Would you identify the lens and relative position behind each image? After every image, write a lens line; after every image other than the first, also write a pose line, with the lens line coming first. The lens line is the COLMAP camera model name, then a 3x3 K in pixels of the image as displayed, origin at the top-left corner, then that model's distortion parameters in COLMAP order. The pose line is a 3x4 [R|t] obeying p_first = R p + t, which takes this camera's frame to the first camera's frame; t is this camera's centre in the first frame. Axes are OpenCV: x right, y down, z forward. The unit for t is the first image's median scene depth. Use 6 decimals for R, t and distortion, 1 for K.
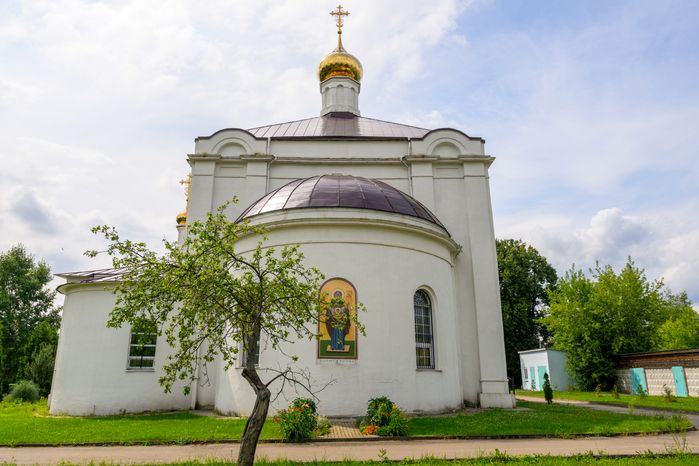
lens RADIAL K [[511.3, 0, 349.5], [0, 511.3, 233.0], [0, 0, 1]] dist [-0.002546, -0.002095]
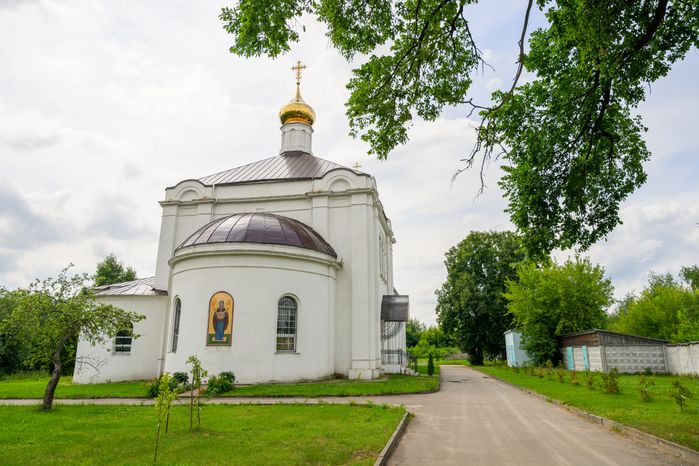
lens RADIAL K [[476.2, 0, 349.5], [0, 476.2, 233.0], [0, 0, 1]] dist [-0.001071, 0.000063]
pose [[0.983384, -0.051228, -0.174157, 0.423204], [0.055748, 0.998221, 0.021158, -0.064194], [0.172763, -0.030515, 0.984491, -0.205055]]
